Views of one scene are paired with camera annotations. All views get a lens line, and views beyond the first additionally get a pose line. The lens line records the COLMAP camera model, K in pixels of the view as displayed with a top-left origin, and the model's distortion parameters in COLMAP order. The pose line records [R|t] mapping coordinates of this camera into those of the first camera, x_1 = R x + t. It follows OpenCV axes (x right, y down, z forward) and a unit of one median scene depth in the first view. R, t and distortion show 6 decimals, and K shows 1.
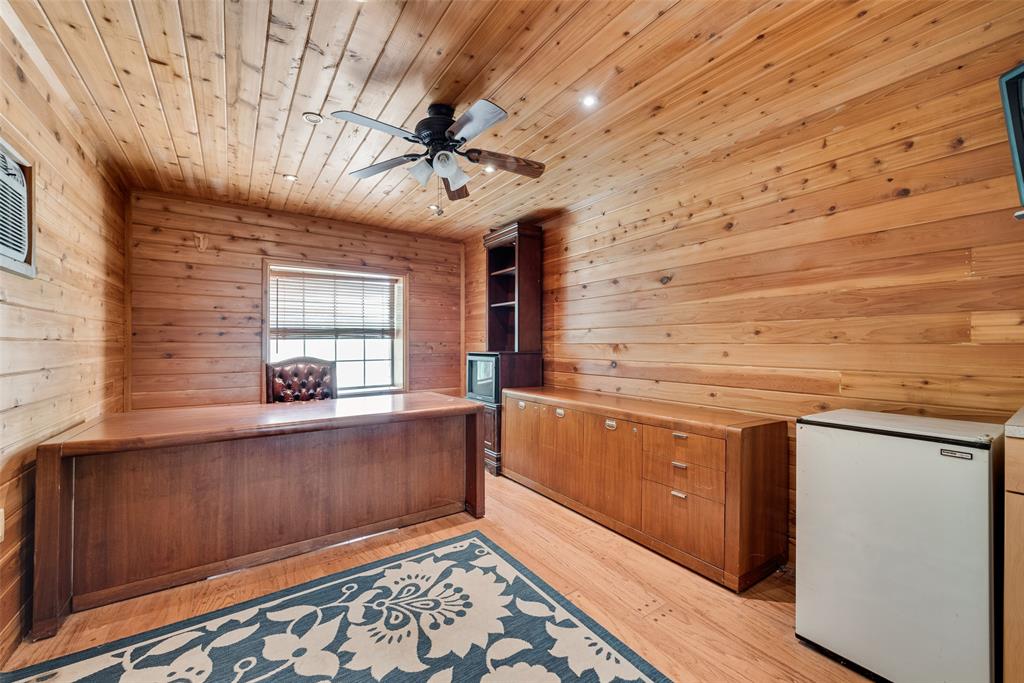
lens RADIAL K [[400.0, 0, 509.2], [0, 400.0, 343.4], [0, 0, 1]] dist [0.006791, -0.001747]
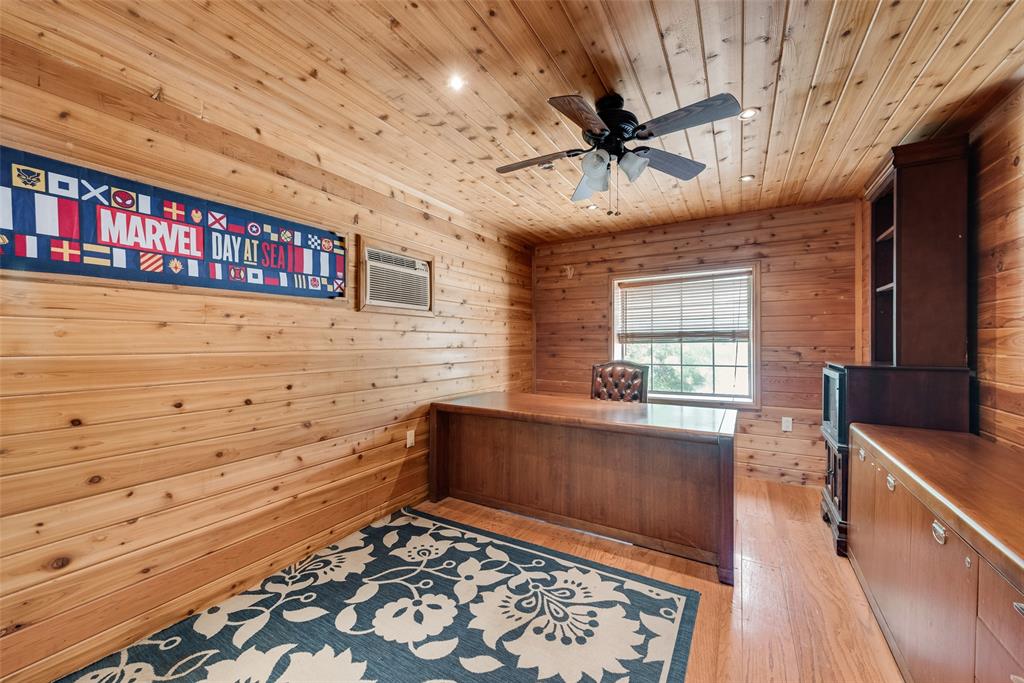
lens RADIAL K [[400.0, 0, 506.4], [0, 400.0, 341.9], [0, 0, 1]] dist [0.006791, -0.001747]
pose [[0.414108, 0.000208, -0.910228, 0.525194], [0.005277, 0.999983, 0.002629, -0.031443], [0.910212, -0.005892, 0.414100, 0.364130]]
